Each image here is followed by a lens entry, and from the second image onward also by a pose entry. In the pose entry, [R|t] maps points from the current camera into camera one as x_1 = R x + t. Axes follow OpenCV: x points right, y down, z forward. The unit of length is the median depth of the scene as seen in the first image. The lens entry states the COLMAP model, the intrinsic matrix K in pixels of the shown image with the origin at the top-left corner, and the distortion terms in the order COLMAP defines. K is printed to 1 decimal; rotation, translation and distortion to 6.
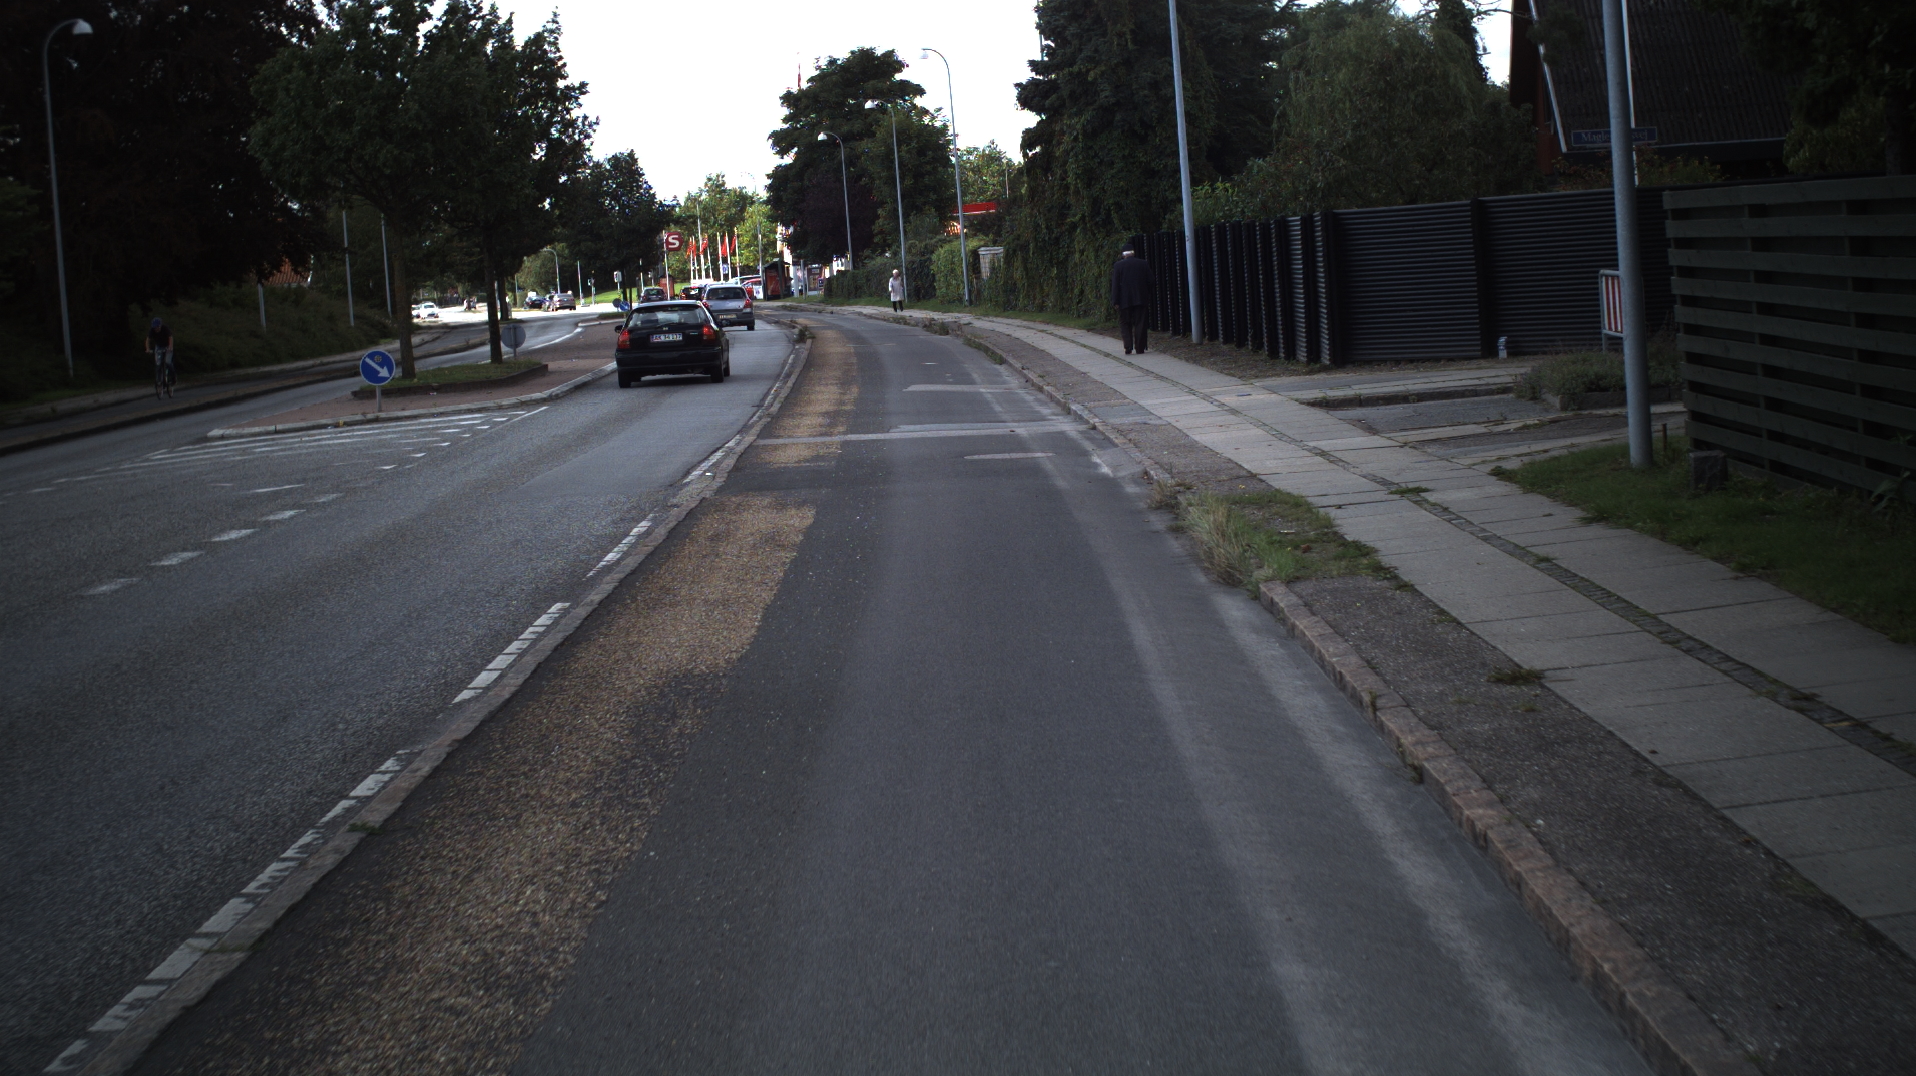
lens RADIAL K [[3505.6, 0, 958.0], [0, 3505.6, 538.0], [0, 0, 1]] dist [-0.309816, 0.226430]
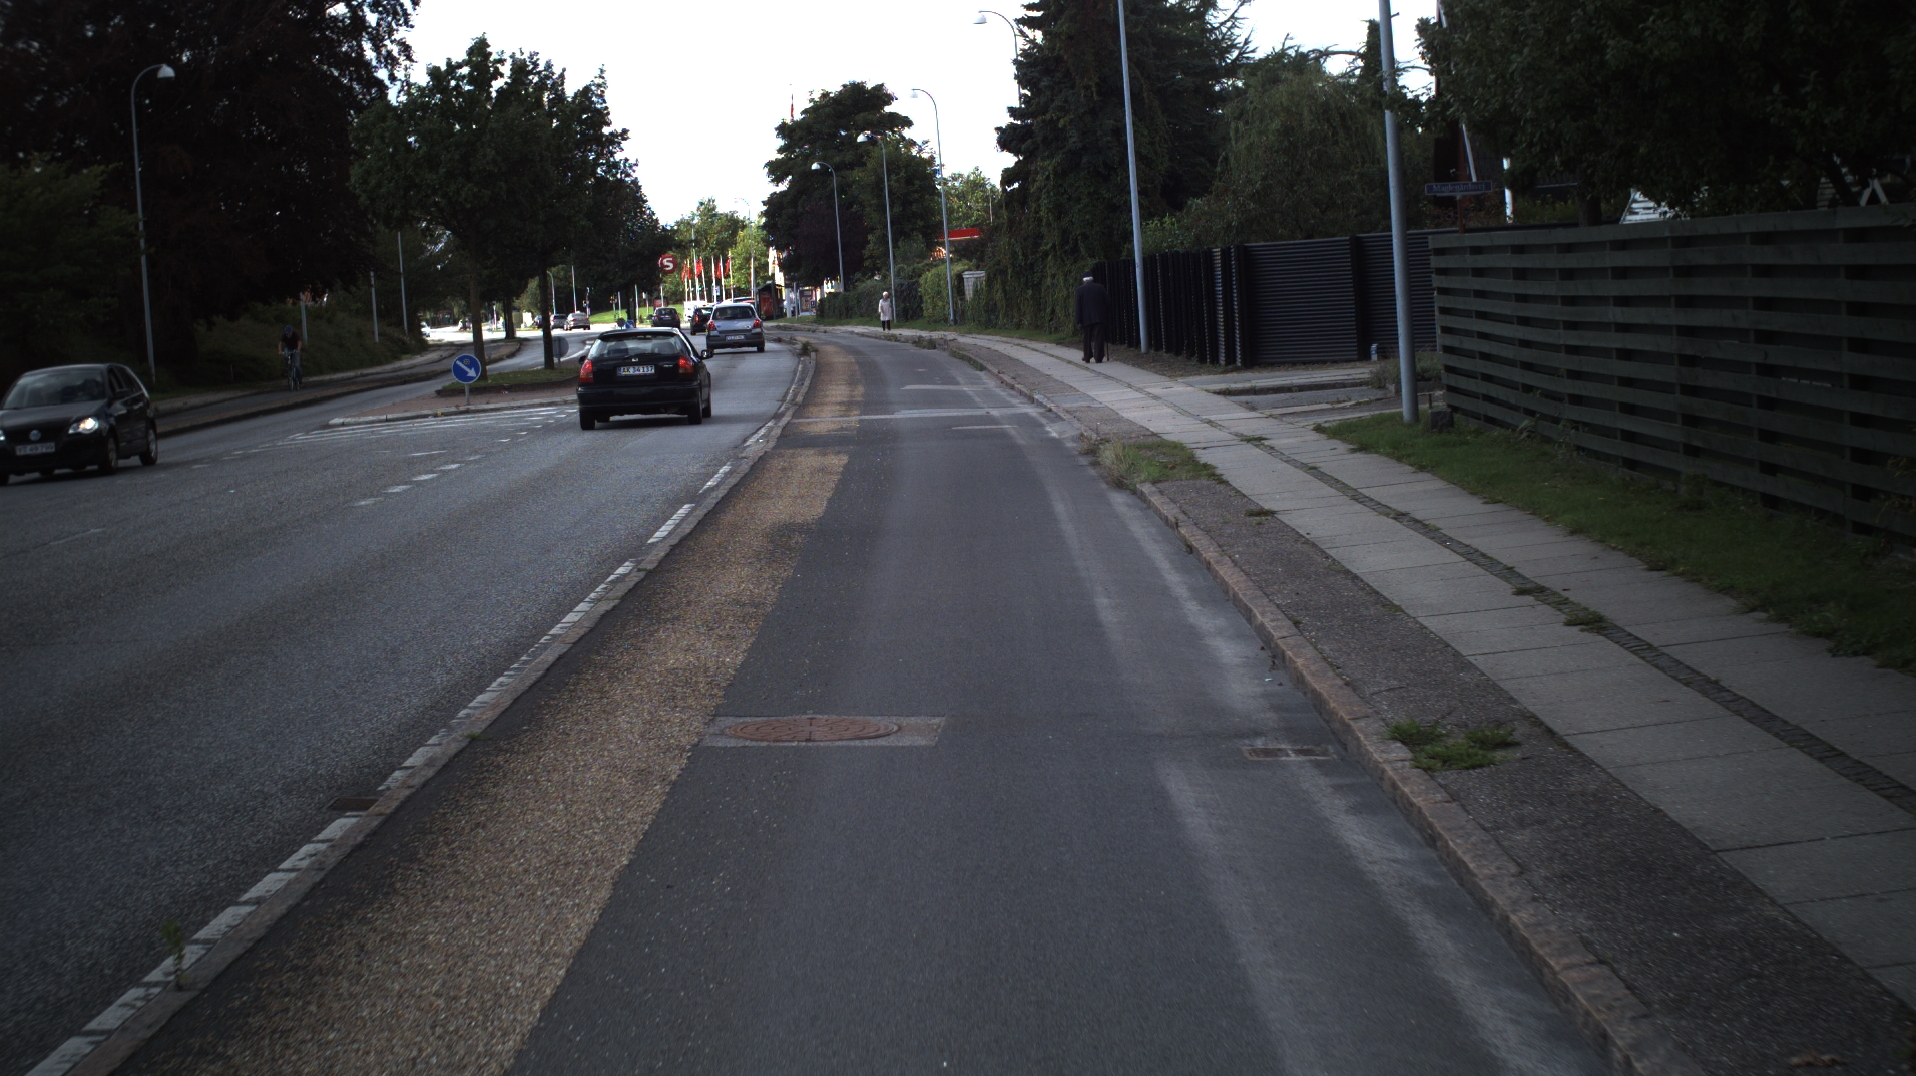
lens RADIAL K [[3505.6, 0, 958.0], [0, 3505.6, 538.0], [0, 0, 1]] dist [-0.309816, 0.226430]
pose [[0.999981, 0.003883, 0.004735, -0.000834], [-0.003851, 0.999970, -0.006665, 0.012126], [-0.004761, 0.006647, 0.999967, -0.150275]]
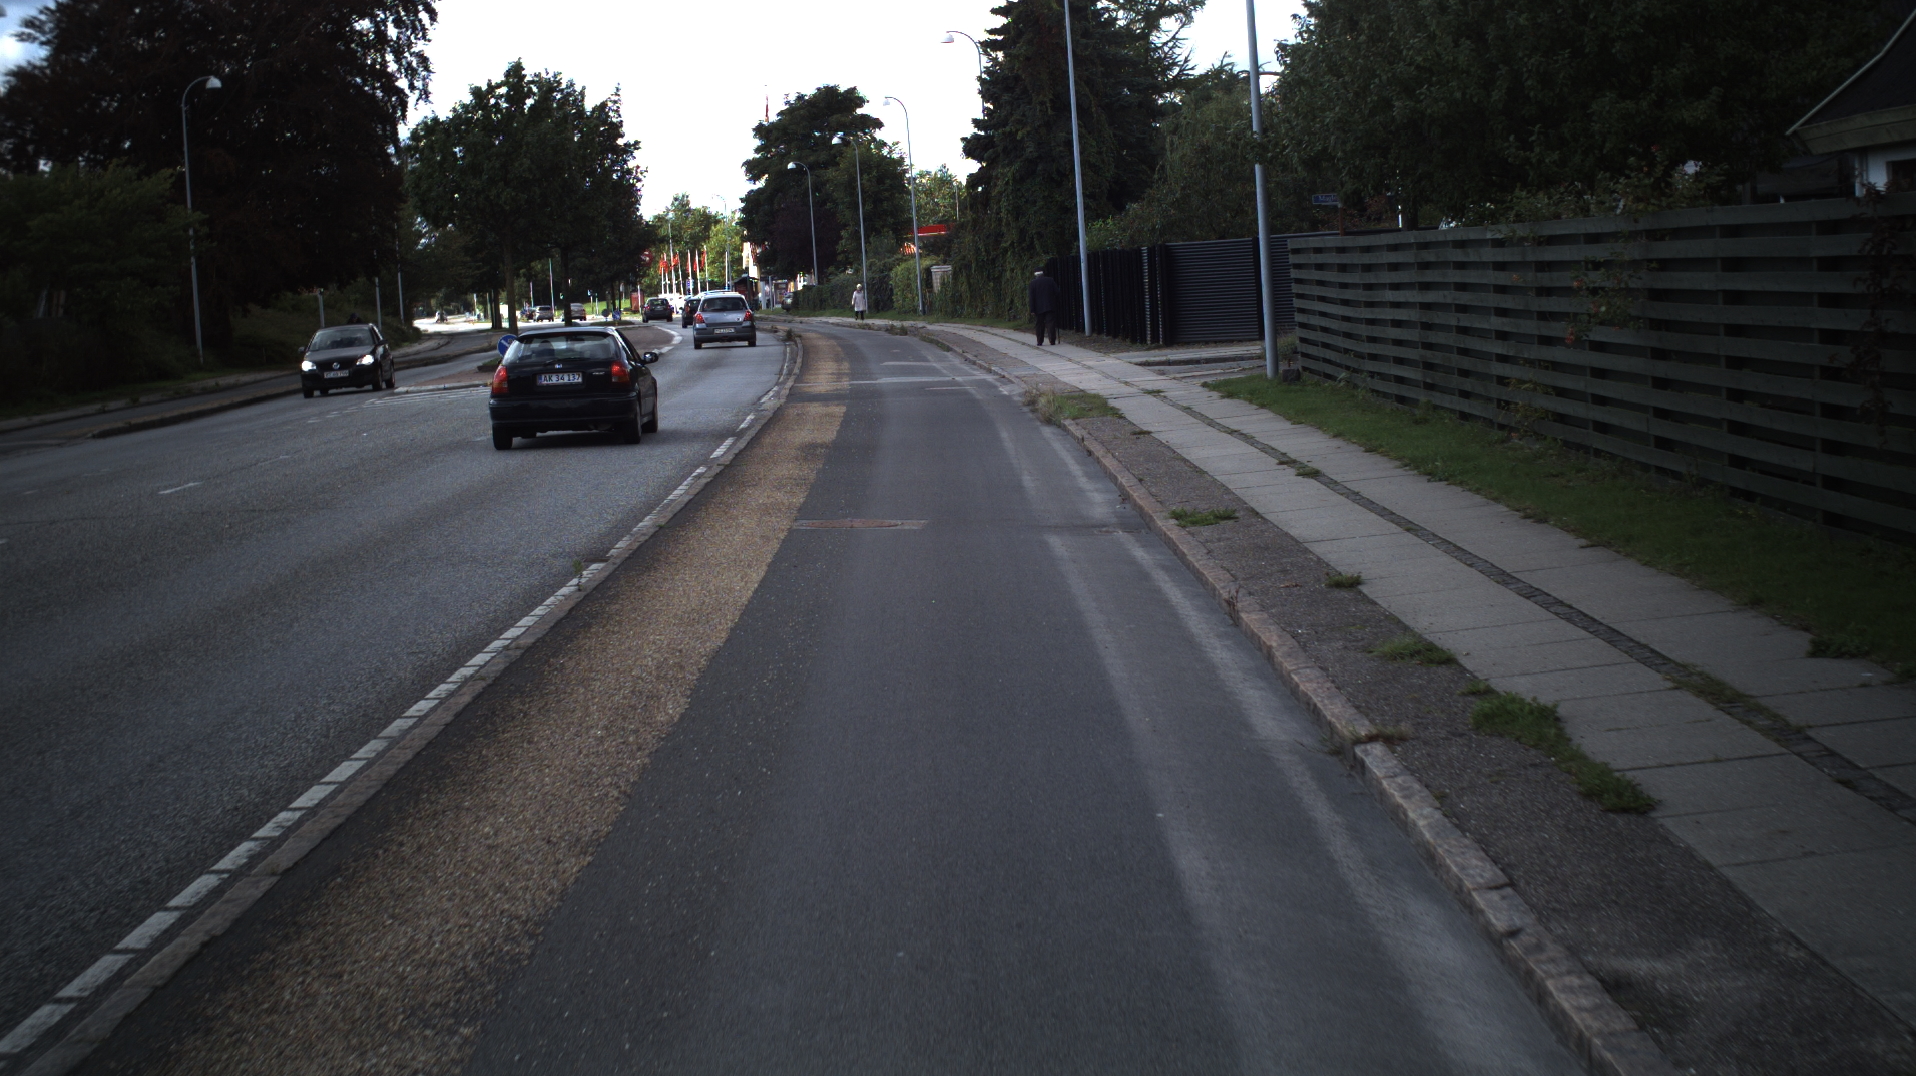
lens RADIAL K [[3505.6, 0, 958.0], [0, 3505.6, 538.0], [0, 0, 1]] dist [-0.309816, 0.226430]
pose [[0.999871, 0.006777, 0.014543, -0.002654], [-0.006702, 0.999964, -0.005157, 0.024689], [-0.014577, 0.005059, 0.999881, -0.300289]]
